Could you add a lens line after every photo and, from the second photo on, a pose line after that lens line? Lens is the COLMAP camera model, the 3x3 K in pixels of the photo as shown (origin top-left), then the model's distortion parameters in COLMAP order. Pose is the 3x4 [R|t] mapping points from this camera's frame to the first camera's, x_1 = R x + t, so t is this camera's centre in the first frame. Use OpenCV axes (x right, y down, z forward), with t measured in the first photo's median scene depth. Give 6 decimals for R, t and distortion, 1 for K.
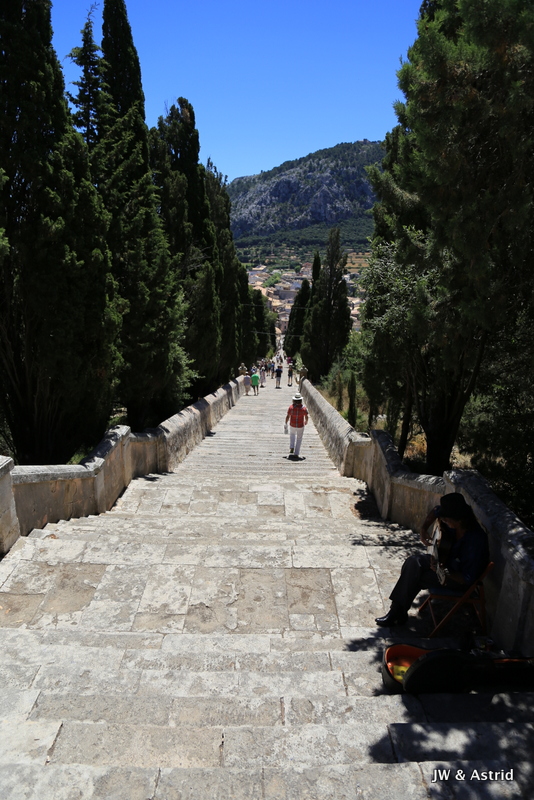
lens RADIAL K [[554.3, 0, 260.4], [0, 554.3, 402.3], [0, 0, 1]] dist [-0.101287, 0.018982]
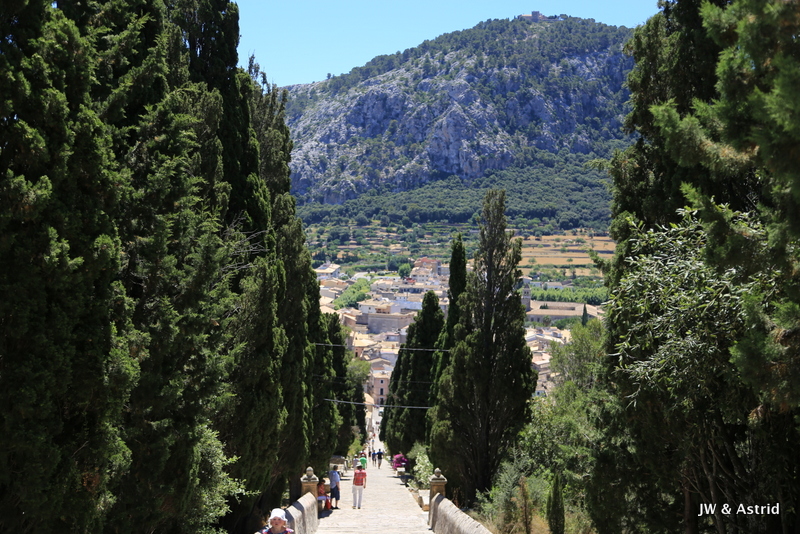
lens RADIAL K [[1173.7, 0, 402.7], [0, 1173.7, 265.1], [0, 0, 1]] dist [0.169073, 0.000000]
pose [[0.997916, -0.004697, 0.064353, -0.064447], [0.019984, 0.970805, -0.239035, 0.017481], [-0.061352, 0.239823, 0.968876, -0.083382]]
